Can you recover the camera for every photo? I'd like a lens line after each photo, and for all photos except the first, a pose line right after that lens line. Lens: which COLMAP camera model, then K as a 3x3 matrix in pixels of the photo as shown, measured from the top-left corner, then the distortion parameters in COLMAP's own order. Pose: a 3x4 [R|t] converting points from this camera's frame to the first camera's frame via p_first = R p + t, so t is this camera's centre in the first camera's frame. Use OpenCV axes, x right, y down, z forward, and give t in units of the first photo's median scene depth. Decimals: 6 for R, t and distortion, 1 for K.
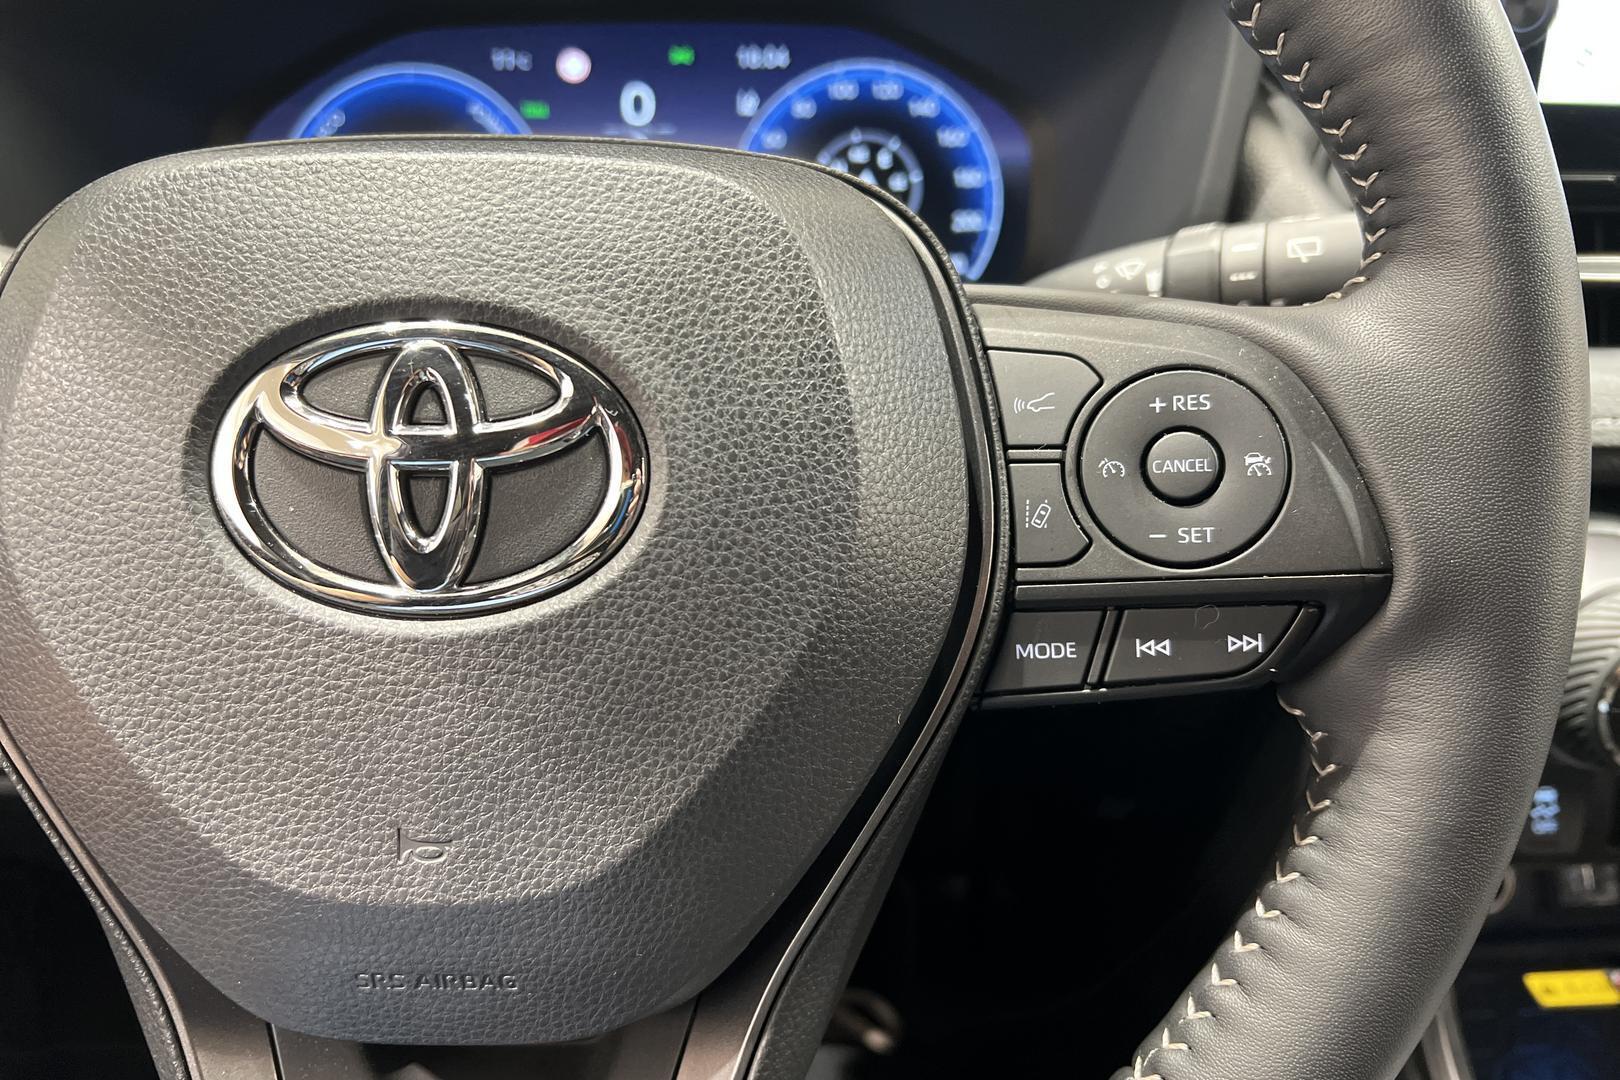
lens RADIAL K [[1228.8, 0, 810.0], [0, 1228.8, 540.0], [0, 0, 1]] dist [0.005387, -0.009013]
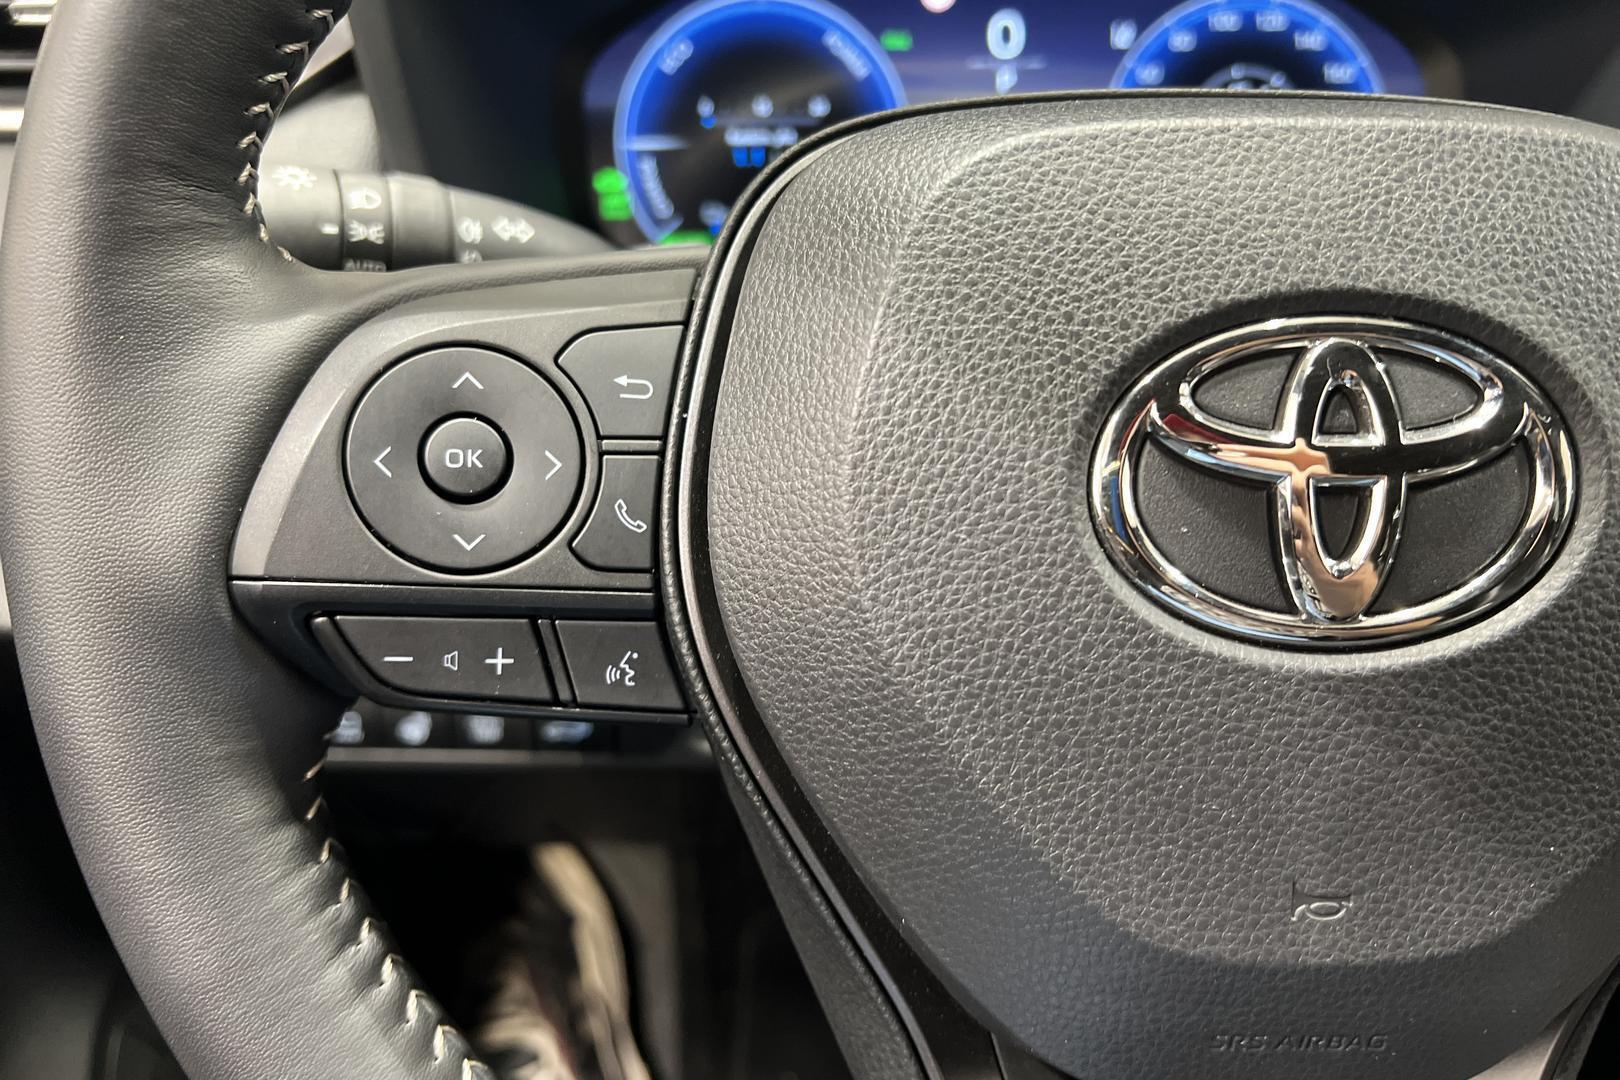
lens RADIAL K [[1228.8, 0, 810.0], [0, 1228.8, 540.0], [0, 0, 1]] dist [0.005387, -0.009013]
pose [[0.999900, 0.000070, 0.014141, -0.702500], [-0.000945, 0.998086, 0.061838, -0.072322], [-0.014109, -0.061845, 0.997986, 0.120161]]
